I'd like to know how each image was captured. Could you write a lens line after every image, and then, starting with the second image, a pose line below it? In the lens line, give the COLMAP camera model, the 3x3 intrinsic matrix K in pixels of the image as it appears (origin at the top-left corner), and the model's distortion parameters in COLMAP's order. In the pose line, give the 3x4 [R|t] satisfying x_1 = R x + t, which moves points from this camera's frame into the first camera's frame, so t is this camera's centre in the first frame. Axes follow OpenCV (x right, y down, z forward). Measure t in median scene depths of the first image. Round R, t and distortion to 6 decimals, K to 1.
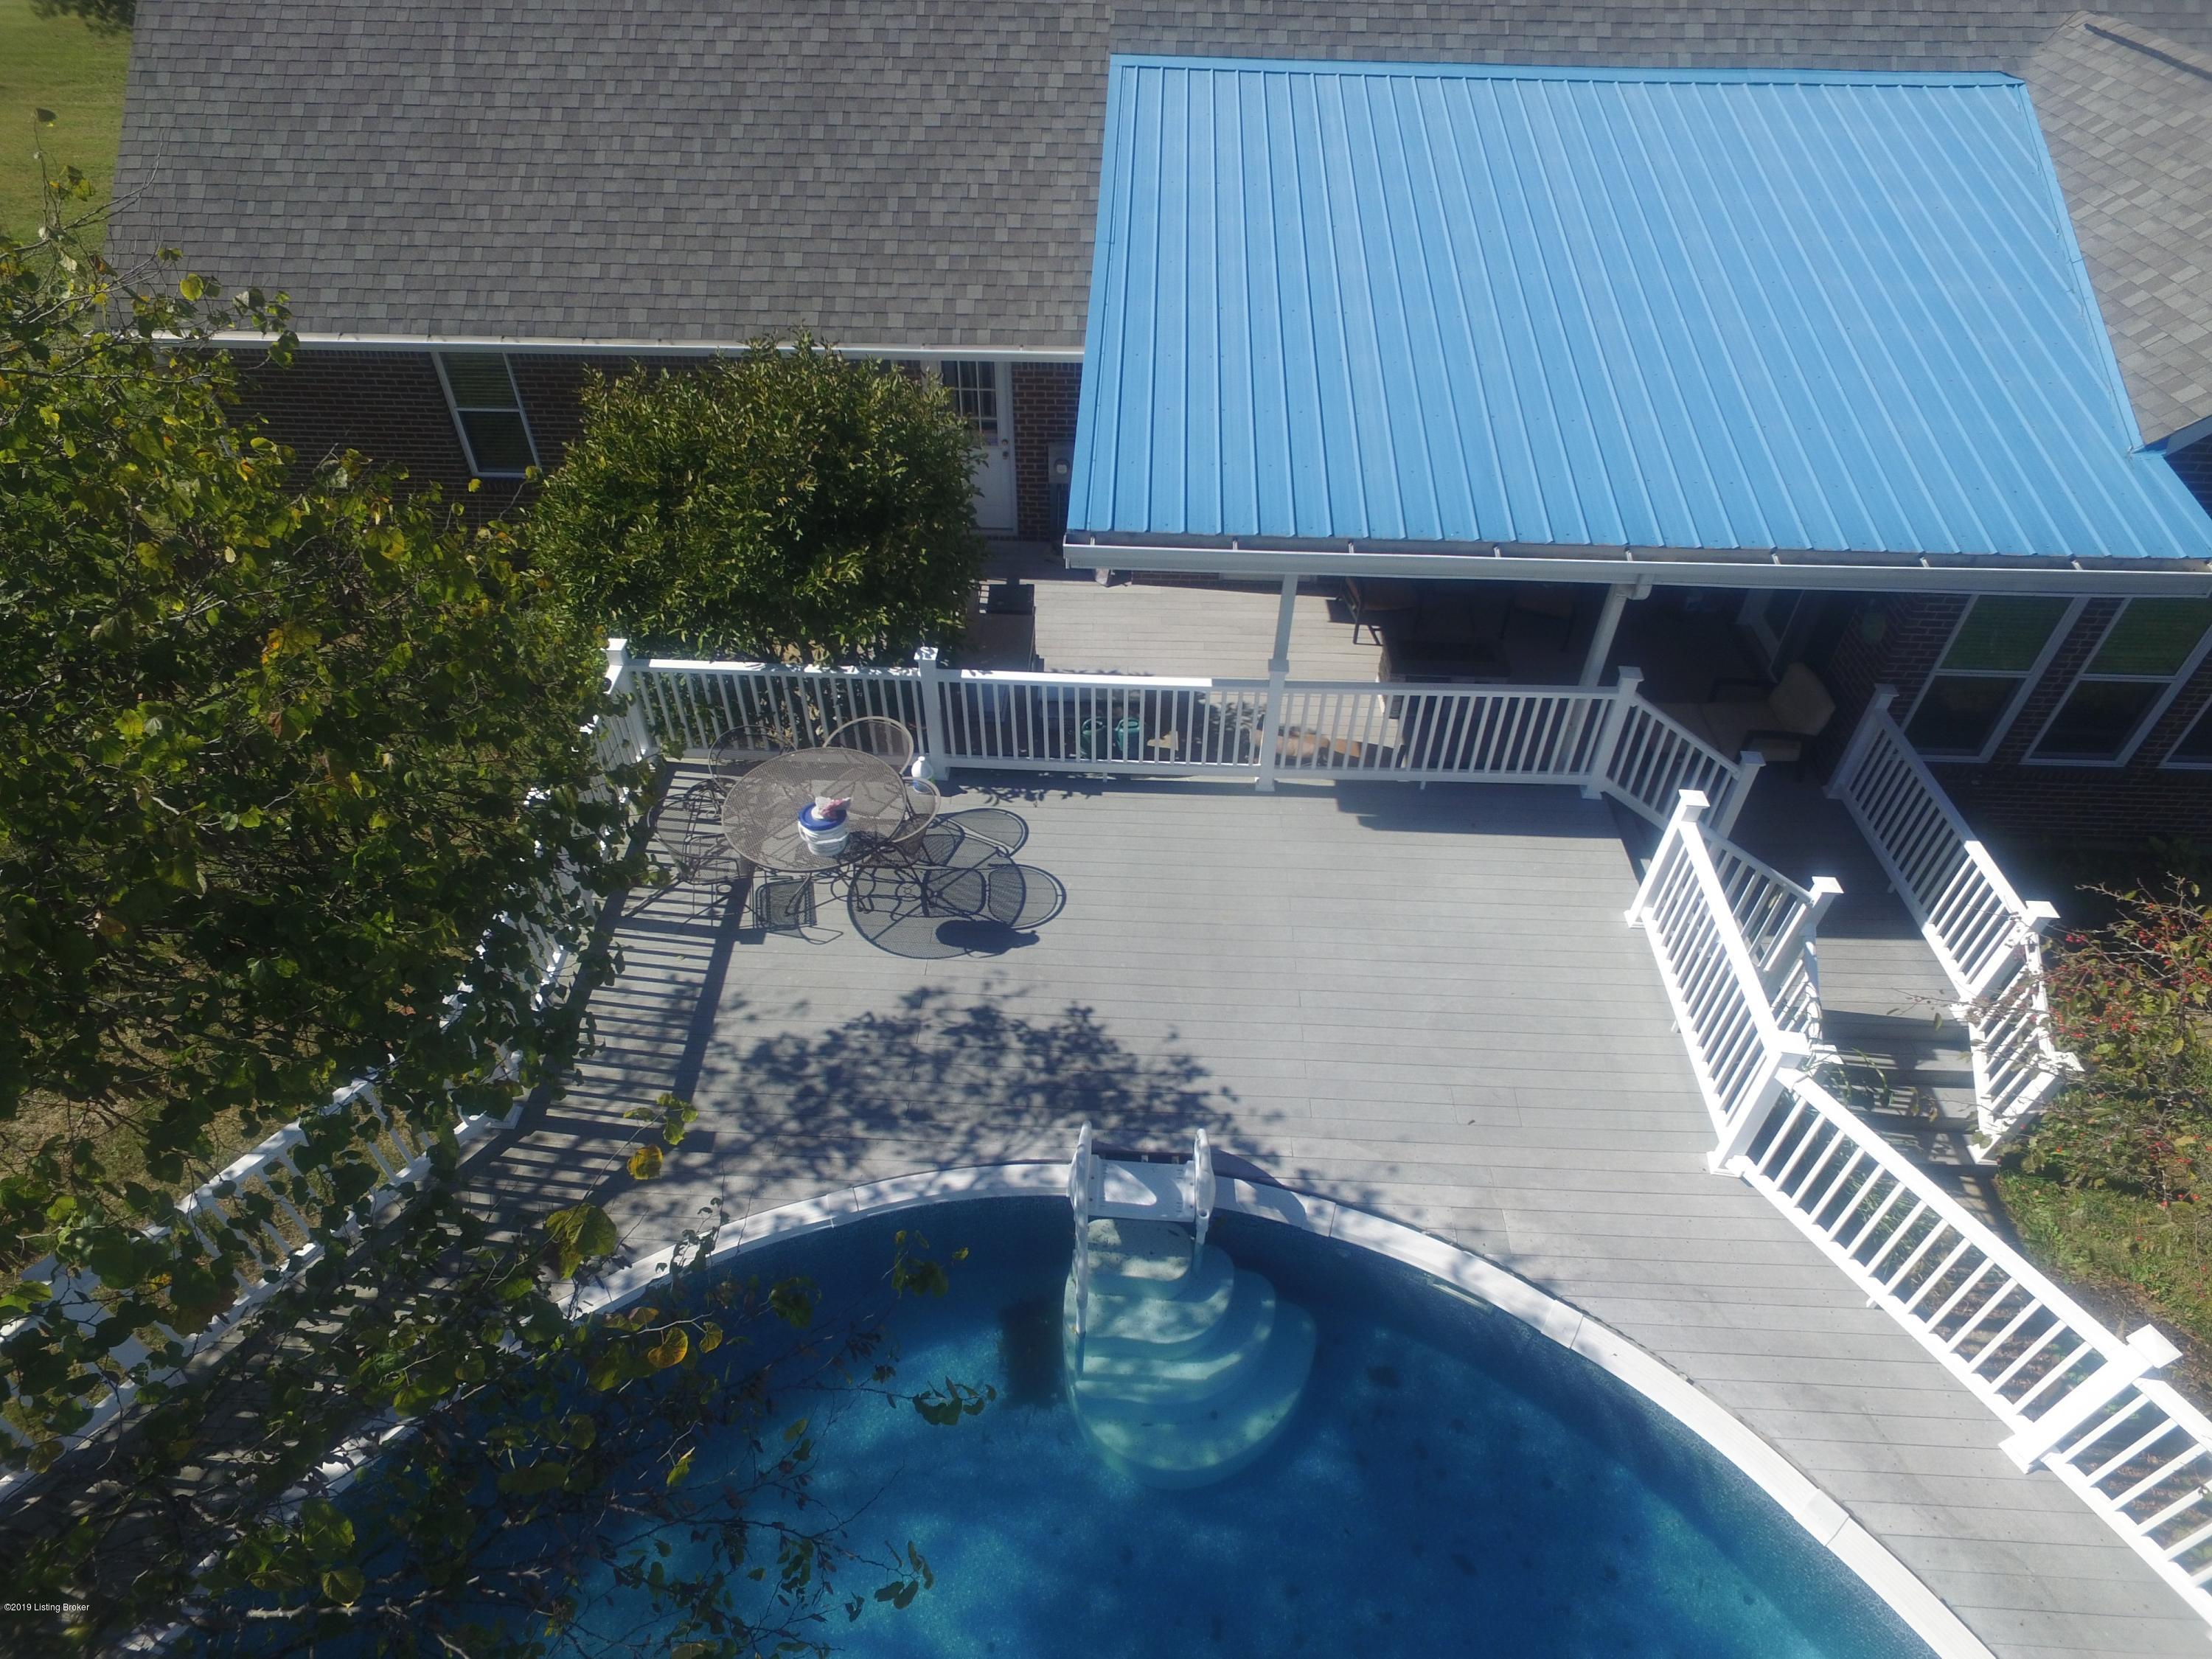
lens RADIAL K [[1256.1, 0, 1104.3], [0, 1256.1, 829.5], [0, 0, 1]] dist [-0.026327, 0.015363]
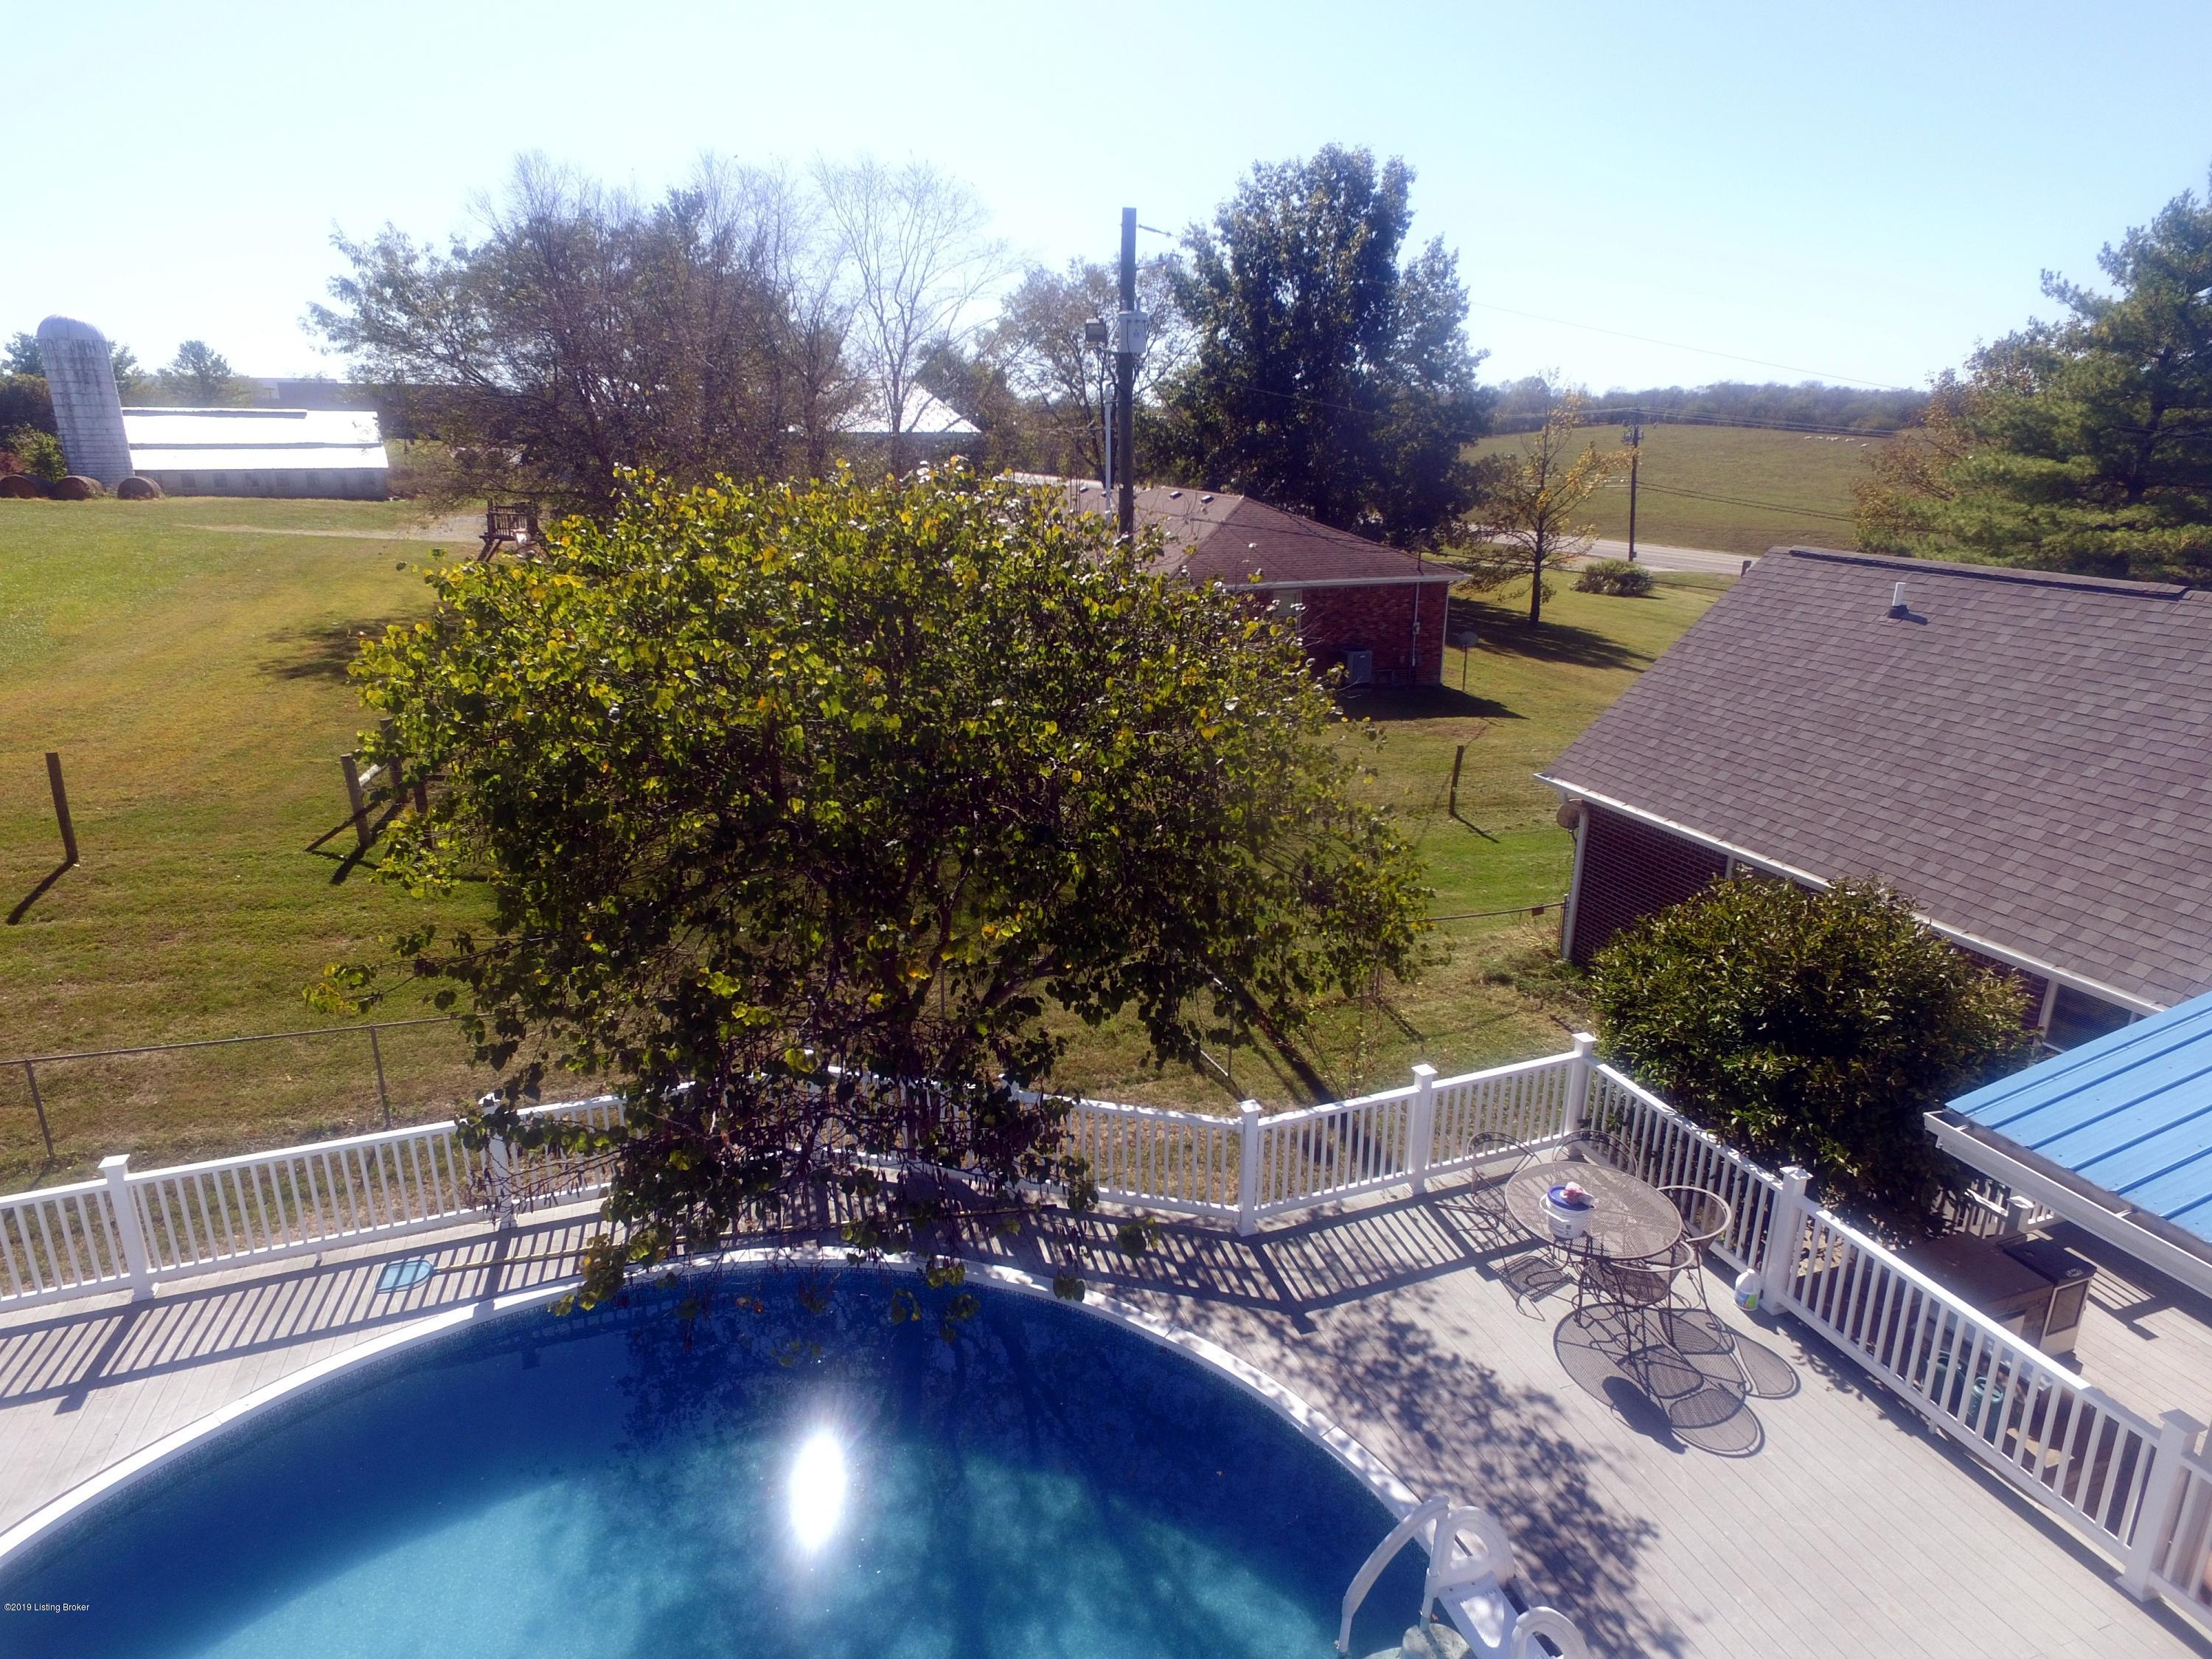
lens RADIAL K [[1256.1, 0, 1104.3], [0, 1256.1, 829.5], [0, 0, 1]] dist [-0.026327, 0.015363]
pose [[0.378217, 0.273564, -0.884373, 0.482657], [-0.632115, 0.774261, -0.030831, 0.028919], [0.676301, 0.570686, 0.465762, 0.010447]]
